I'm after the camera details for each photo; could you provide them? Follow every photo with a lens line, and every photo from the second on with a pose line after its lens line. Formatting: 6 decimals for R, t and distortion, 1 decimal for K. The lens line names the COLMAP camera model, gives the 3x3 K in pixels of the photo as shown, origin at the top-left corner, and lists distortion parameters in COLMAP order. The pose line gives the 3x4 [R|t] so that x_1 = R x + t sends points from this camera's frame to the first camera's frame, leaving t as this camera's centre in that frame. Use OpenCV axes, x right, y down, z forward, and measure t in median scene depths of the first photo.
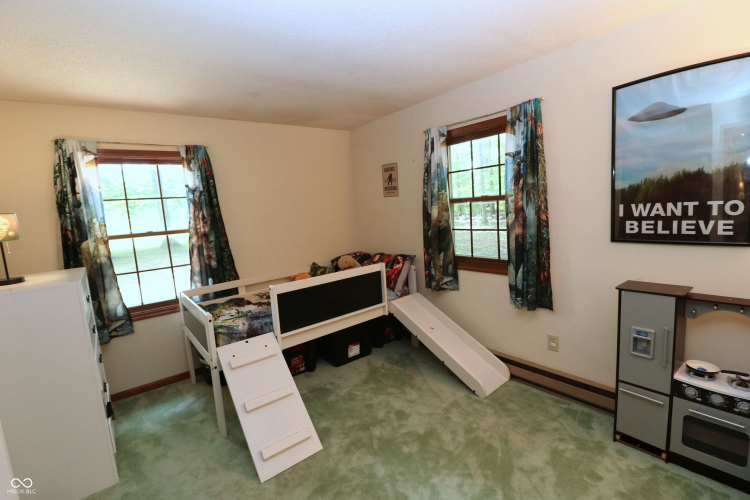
lens RADIAL K [[345.6, 0, 376.3], [0, 345.6, 245.6], [0, 0, 1]] dist [-0.002024, -0.011347]
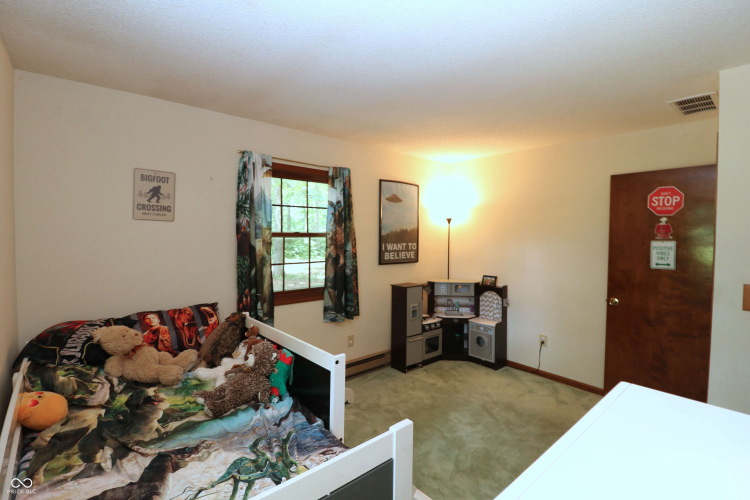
lens RADIAL K [[345.6, 0, 371.7], [0, 345.6, 246.3], [0, 0, 1]] dist [-0.002024, -0.011347]
pose [[-0.039137, 0.040264, 0.998422, -0.917963], [0.111321, 0.993144, -0.035687, -0.039642], [-0.993014, 0.109748, -0.043351, 0.950661]]
